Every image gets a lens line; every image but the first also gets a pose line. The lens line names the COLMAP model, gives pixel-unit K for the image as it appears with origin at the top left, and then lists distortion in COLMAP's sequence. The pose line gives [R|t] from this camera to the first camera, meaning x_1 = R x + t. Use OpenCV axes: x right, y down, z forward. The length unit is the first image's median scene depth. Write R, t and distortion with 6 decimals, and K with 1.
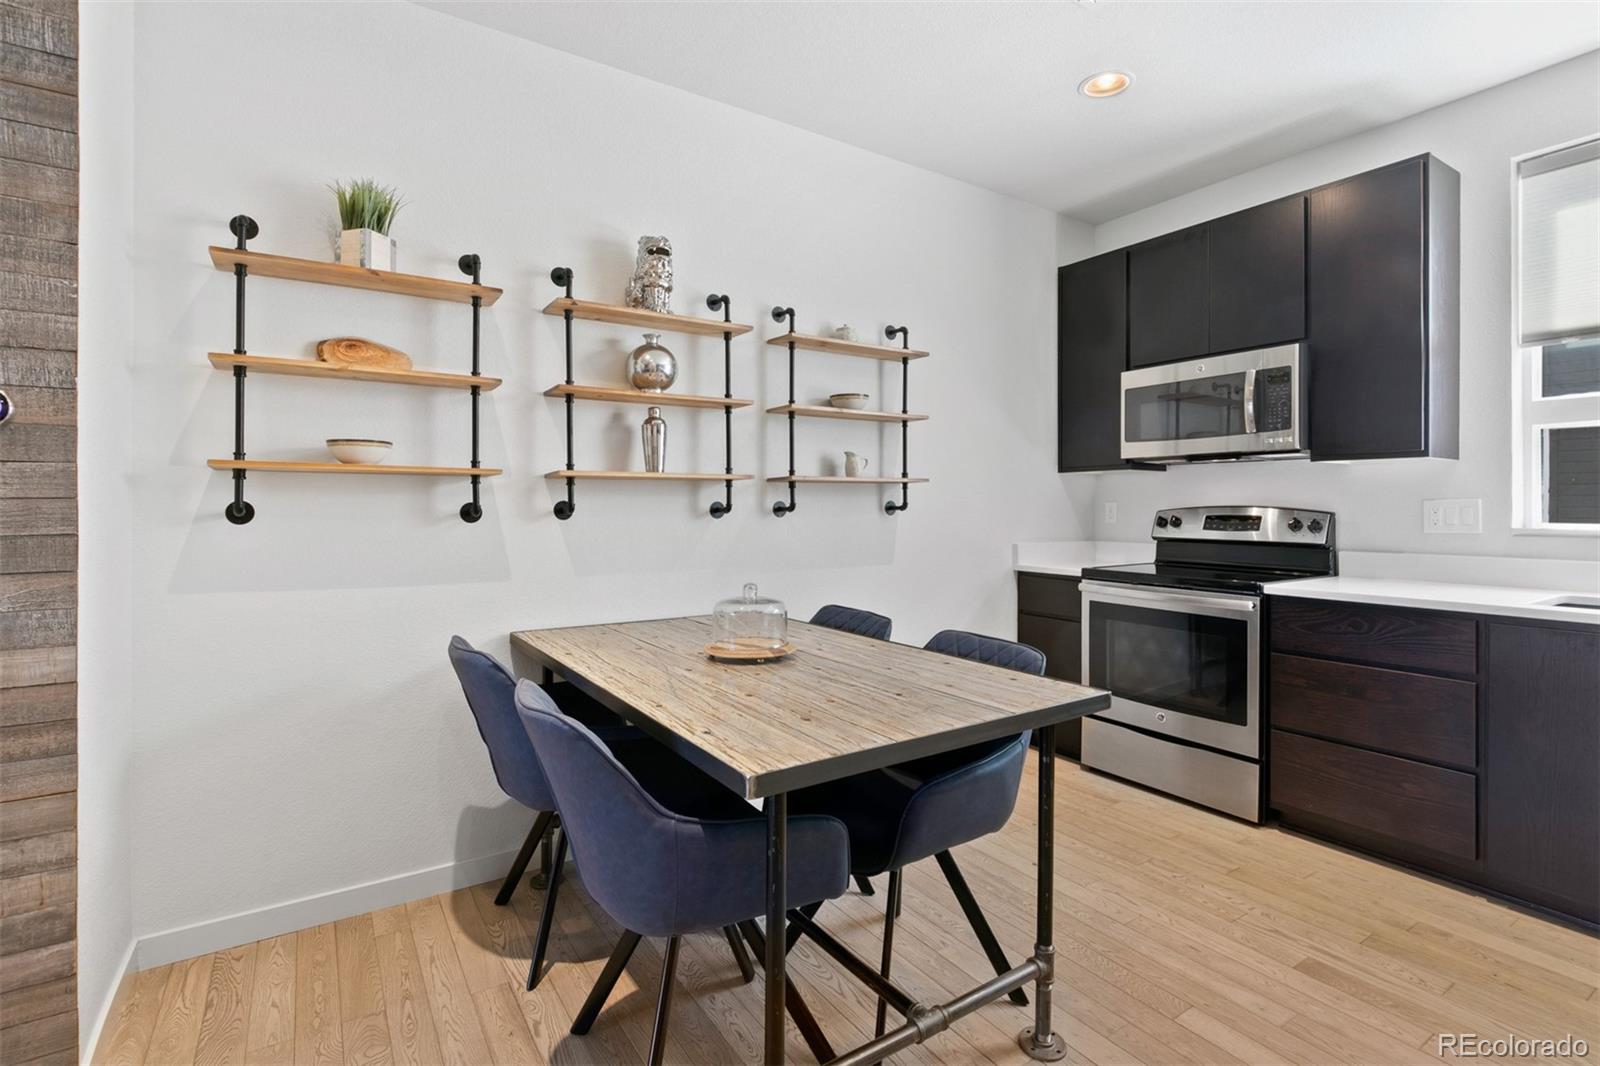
lens RADIAL K [[752.7, 0, 787.8], [0, 752.7, 509.4], [0, 0, 1]] dist [-0.002593, -0.001015]
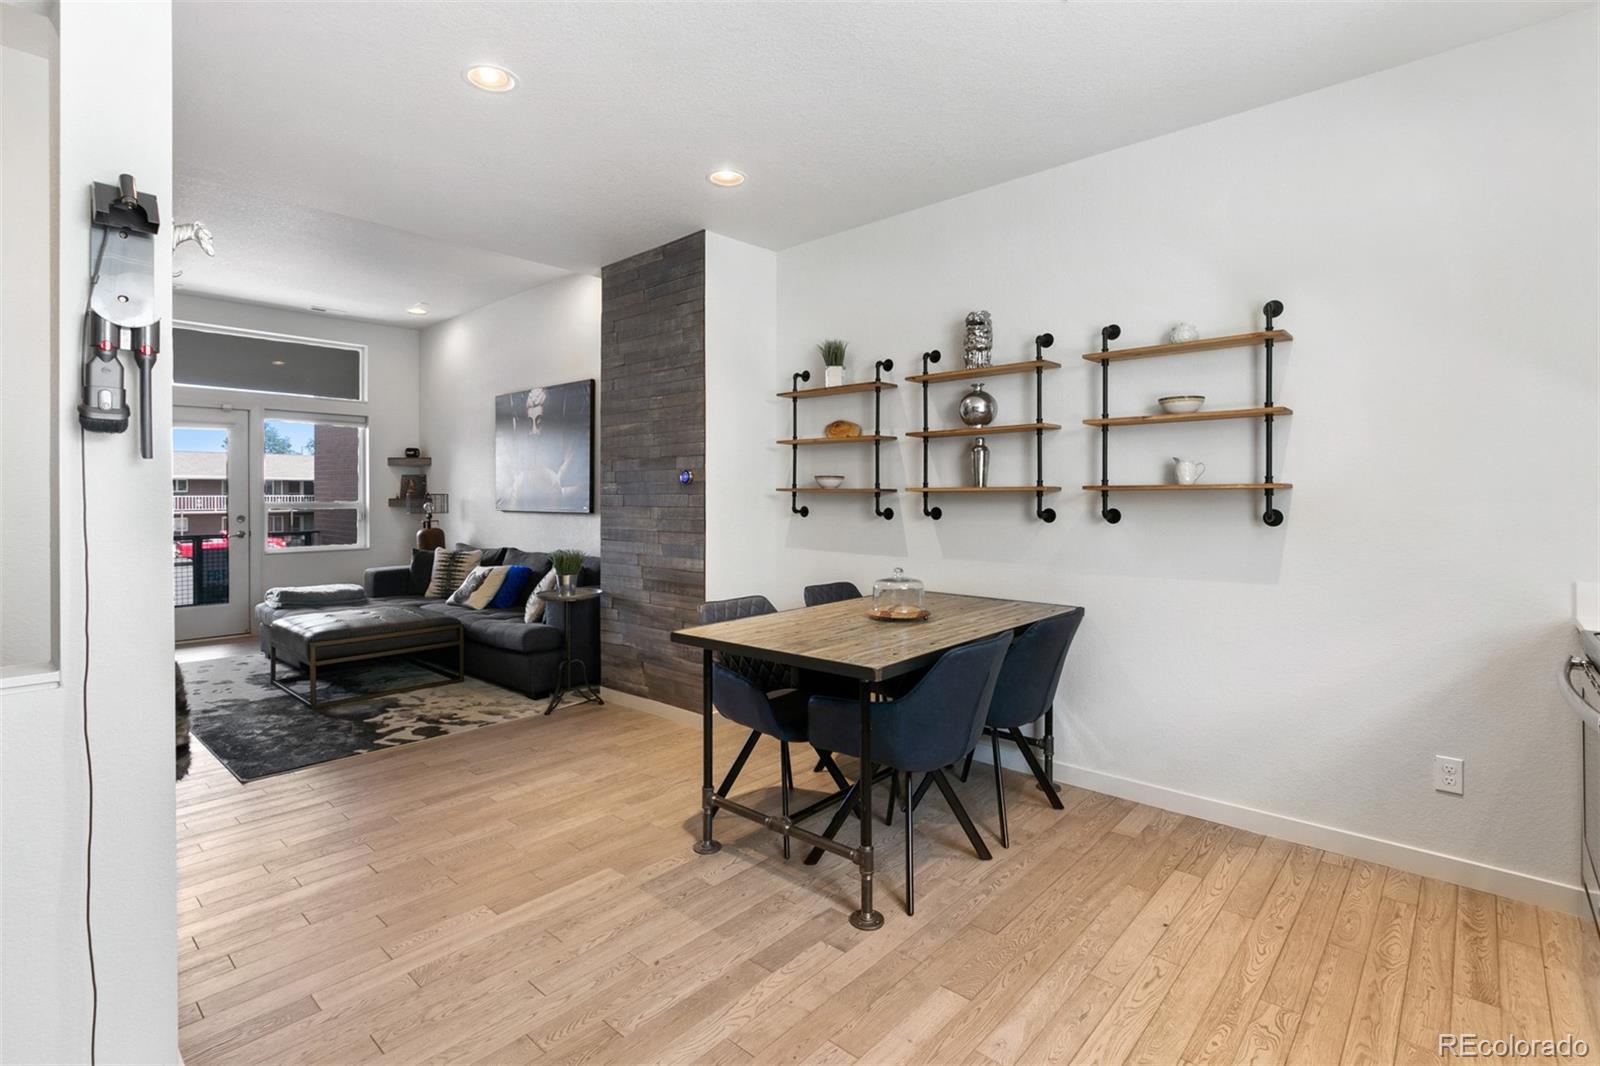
lens RADIAL K [[751.5, 0, 799.5], [0, 751.5, 497.6], [0, 0, 1]] dist [-0.001556, -0.000625]
pose [[0.262626, 0.001684, -0.964896, 0.918772], [-0.003003, 0.999995, 0.000928, -0.026565], [0.964893, 0.002654, 0.262630, 0.302291]]
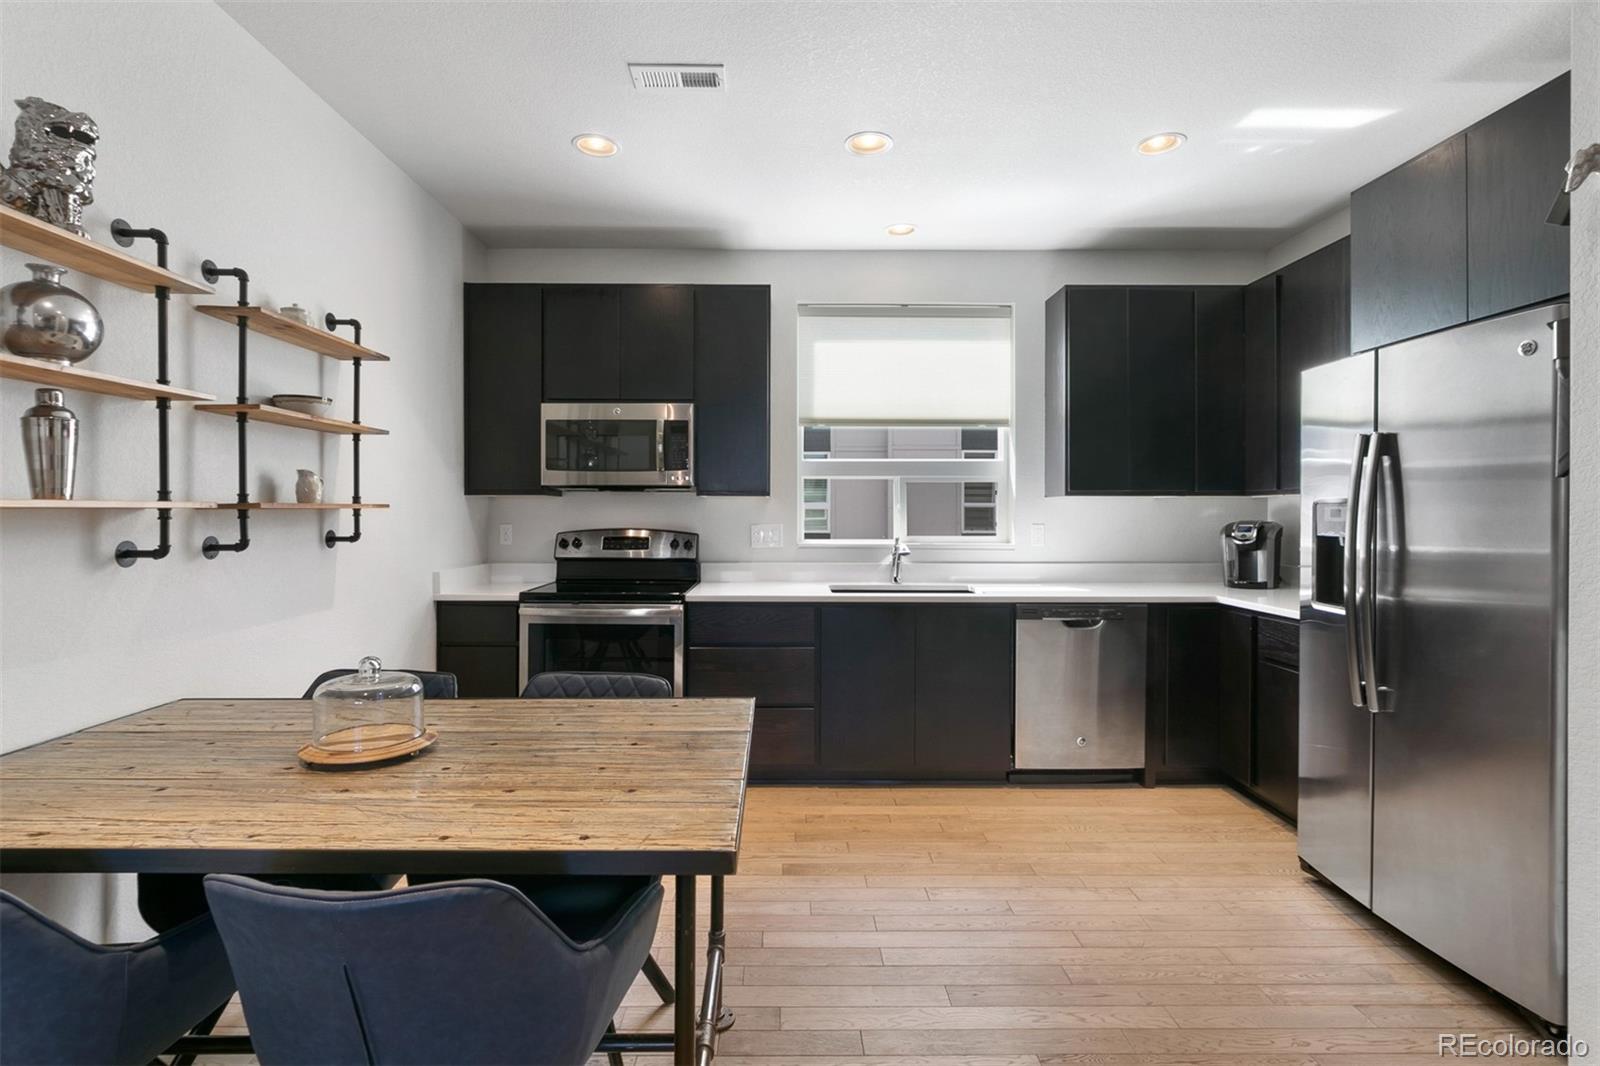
lens RADIAL K [[767.3, 0, 789.9], [0, 767.3, 513.7], [0, 0, 1]] dist [-0.000879, -0.000420]
pose [[0.533675, 0.000267, 0.845689, -0.338722], [-0.000265, 1.000000, -0.000148, -0.032964], [-0.845689, -0.000146, 0.533675, 0.160805]]
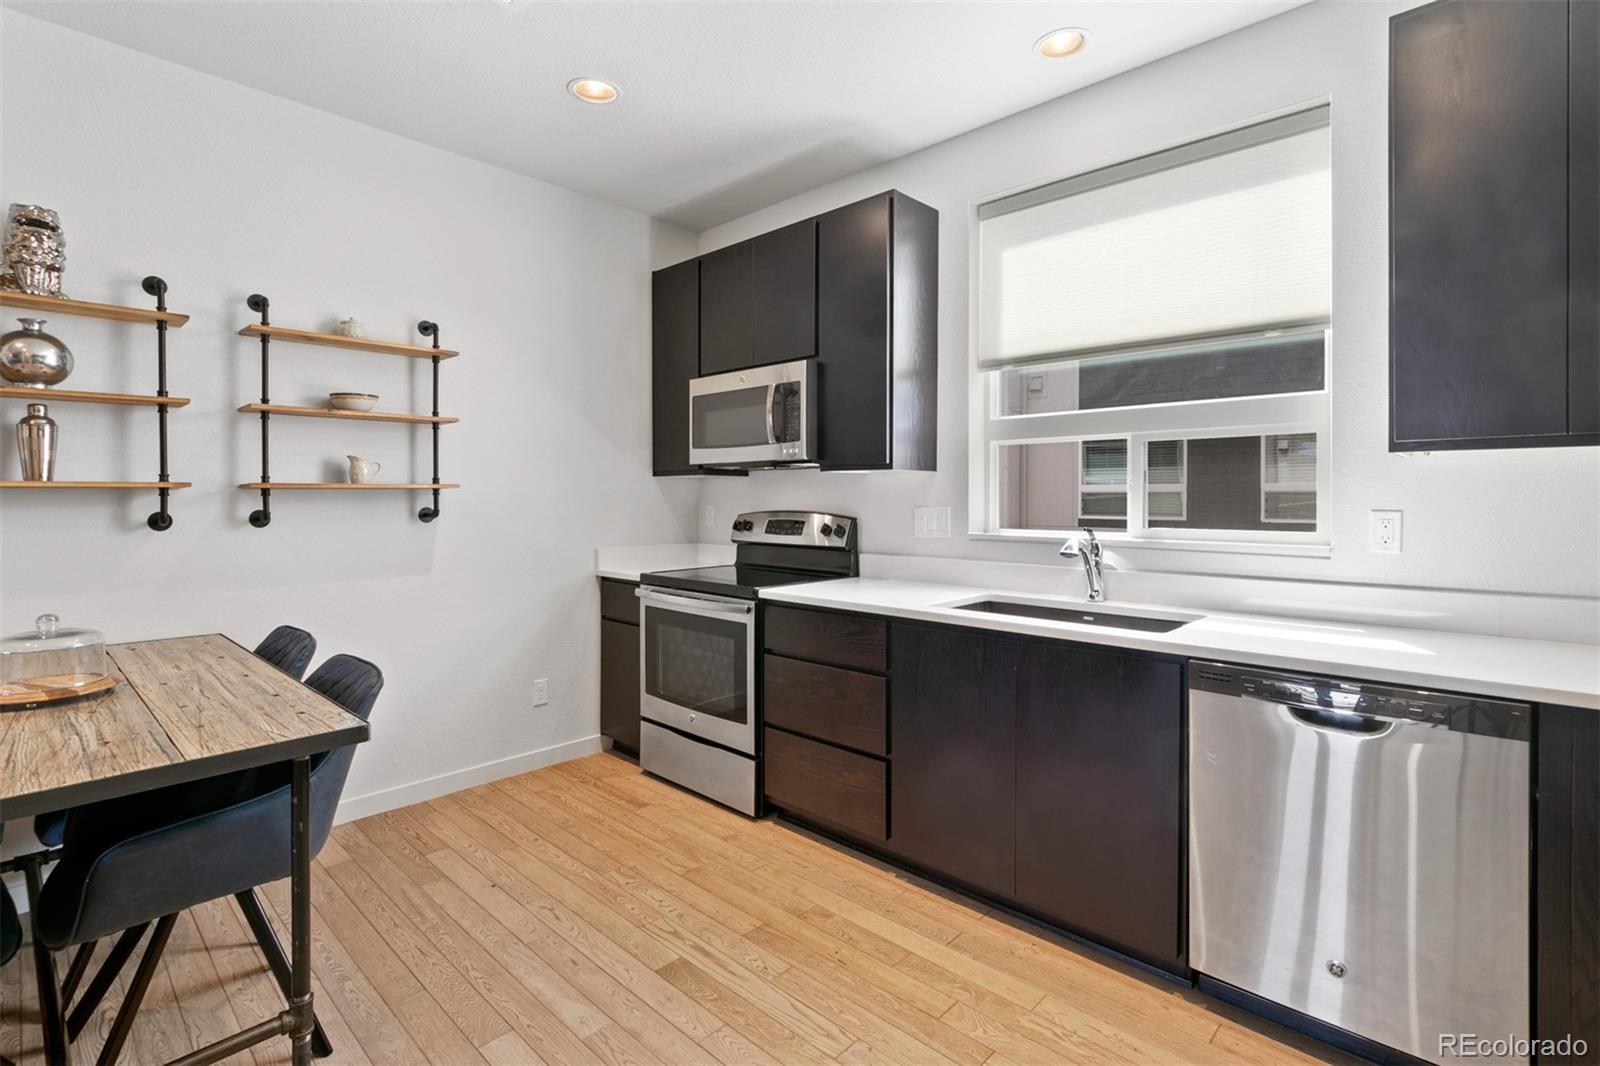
lens RADIAL K [[756.7, 0, 791.7], [0, 756.7, 502.2], [0, 0, 1]] dist [-0.001393, -0.001156]
pose [[0.972429, -0.001295, 0.233197, 0.409663], [0.000473, 0.999993, 0.003579, -0.023896], [-0.233200, -0.003370, 0.972423, -0.033630]]
